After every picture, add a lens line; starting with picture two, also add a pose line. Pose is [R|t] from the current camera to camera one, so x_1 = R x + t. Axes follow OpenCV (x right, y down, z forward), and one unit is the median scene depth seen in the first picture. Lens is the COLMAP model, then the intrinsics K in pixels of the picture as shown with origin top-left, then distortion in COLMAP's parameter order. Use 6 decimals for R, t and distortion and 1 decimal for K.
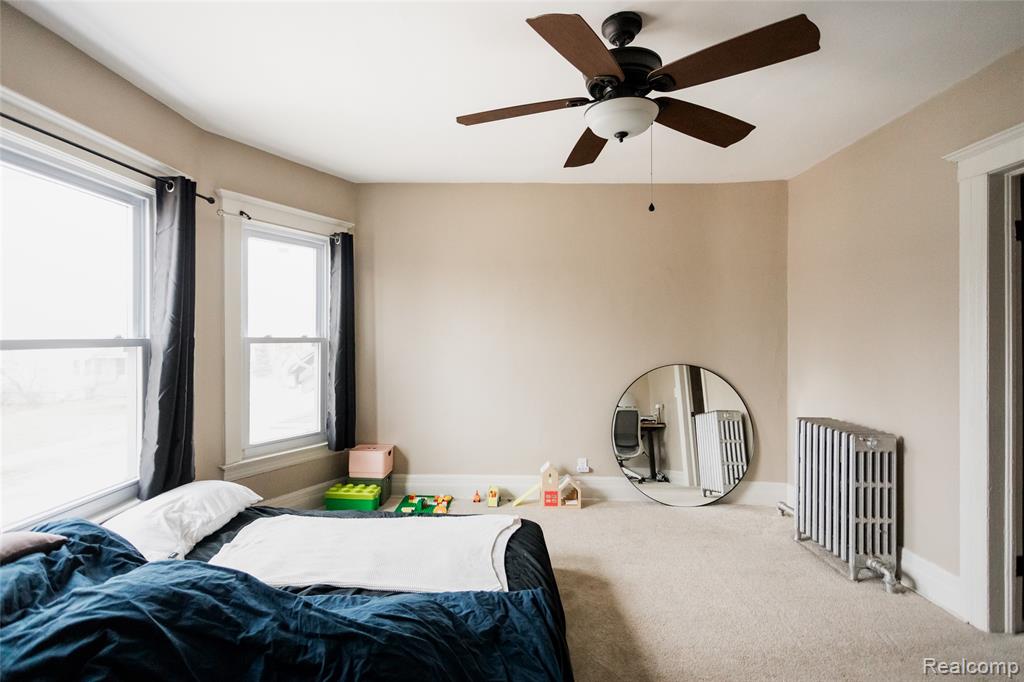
lens RADIAL K [[480.2, 0, 511.4], [0, 480.2, 325.8], [0, 0, 1]] dist [-0.000180, 0.000284]
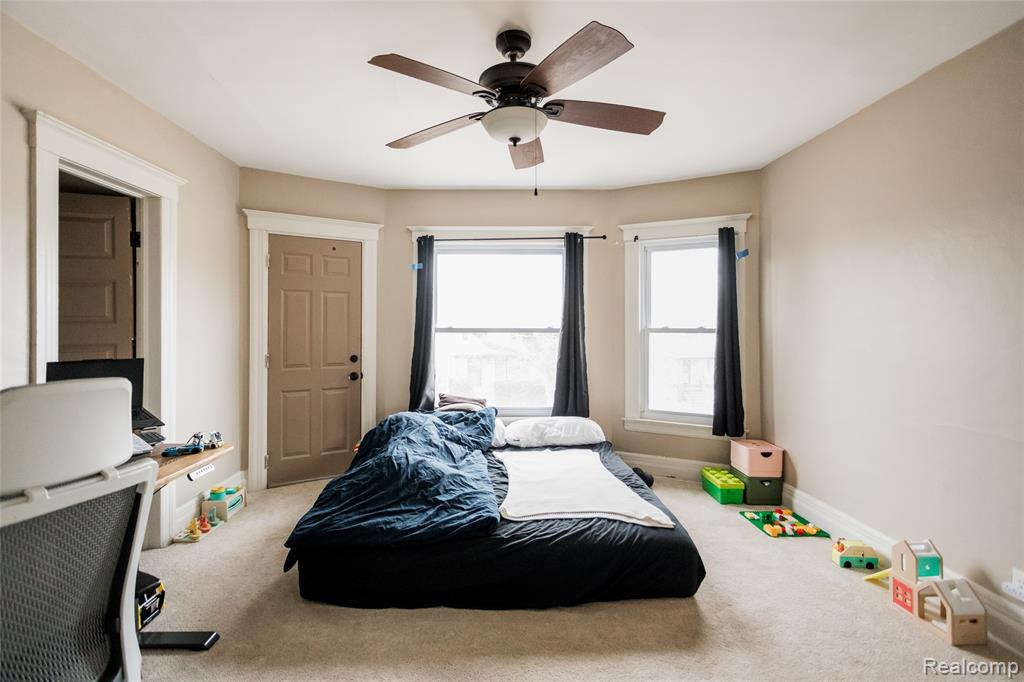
lens RADIAL K [[480.2, 0, 511.4], [0, 480.2, 325.8], [0, 0, 1]] dist [-0.000180, 0.000284]
pose [[0.016289, -0.025304, -0.999547, 0.695629], [0.008582, 0.999646, -0.025167, 0.043045], [0.999830, -0.008168, 0.016500, 0.535857]]
